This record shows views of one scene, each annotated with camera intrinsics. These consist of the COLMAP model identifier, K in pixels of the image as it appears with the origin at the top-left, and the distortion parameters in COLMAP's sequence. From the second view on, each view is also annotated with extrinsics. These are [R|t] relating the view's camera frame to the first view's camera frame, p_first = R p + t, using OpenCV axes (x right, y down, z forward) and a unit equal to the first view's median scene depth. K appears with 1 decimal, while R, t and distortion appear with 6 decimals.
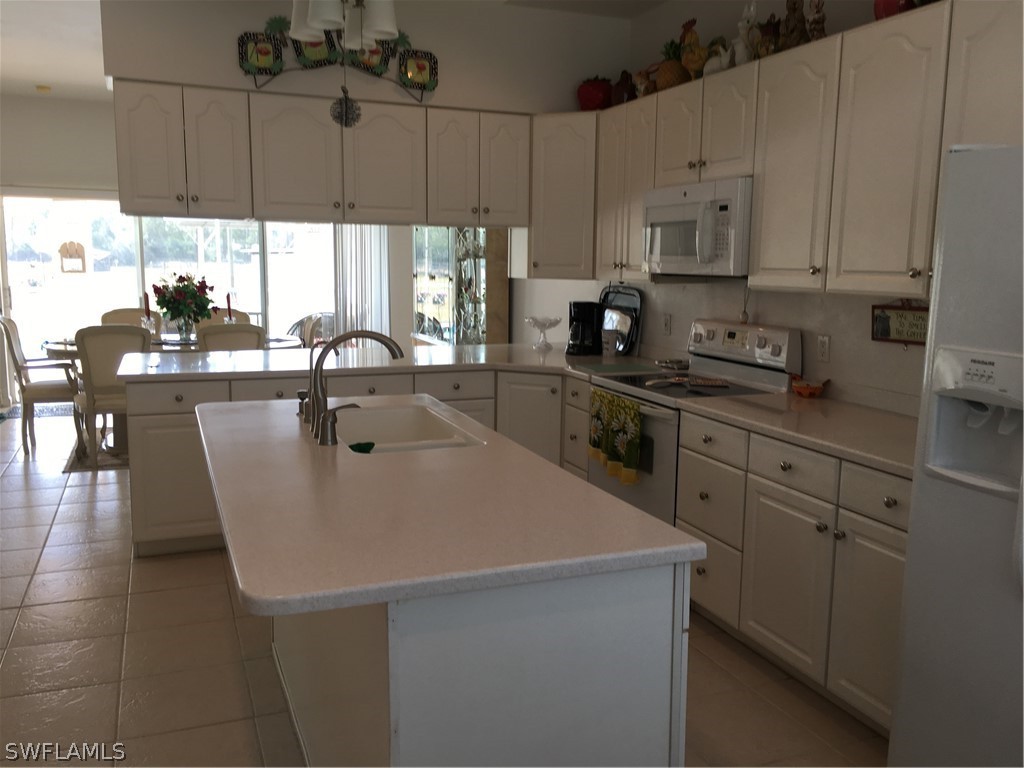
lens RADIAL K [[872.2, 0, 511.0], [0, 872.2, 387.2], [0, 0, 1]] dist [0.059559, -0.008418]
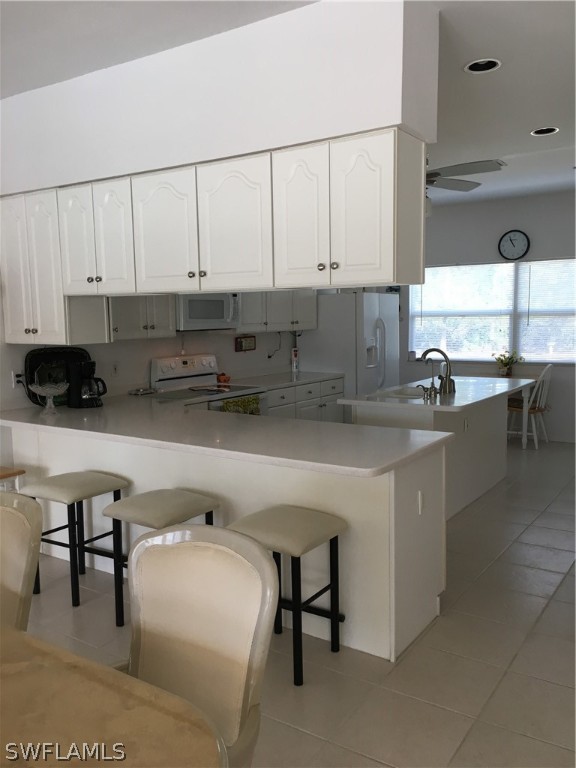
lens RADIAL K [[654.2, 0, 288.1], [0, 654.2, 381.6], [0, 0, 1]] dist [0.059559, -0.008418]
pose [[-0.570226, -0.088860, 0.816668, -0.958377], [0.127882, 0.972411, 0.195097, -0.253810], [-0.811473, 0.215687, -0.543130, 1.548007]]
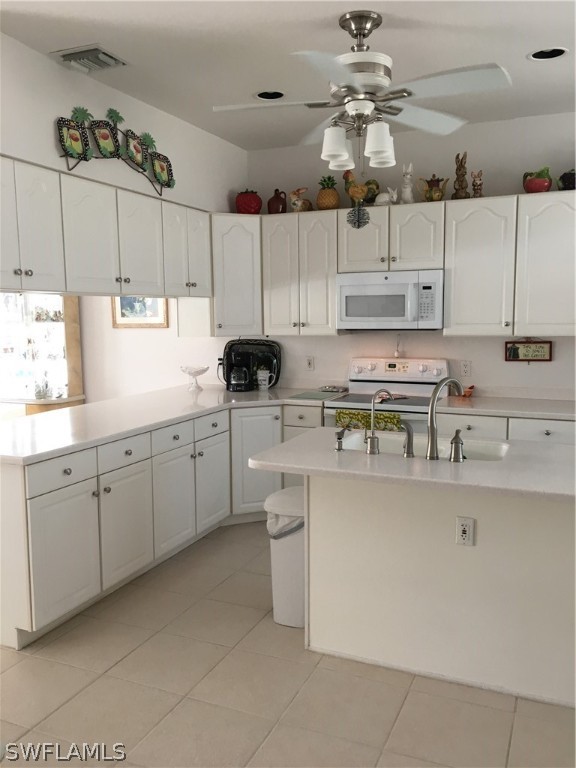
lens RADIAL K [[654.2, 0, 288.1], [0, 654.2, 381.6], [0, 0, 1]] dist [0.059559, -0.008418]
pose [[0.709510, -0.094027, 0.698394, -0.707245], [0.122682, 0.992405, 0.008977, -0.064252], [-0.693934, 0.079311, 0.715657, 0.278453]]
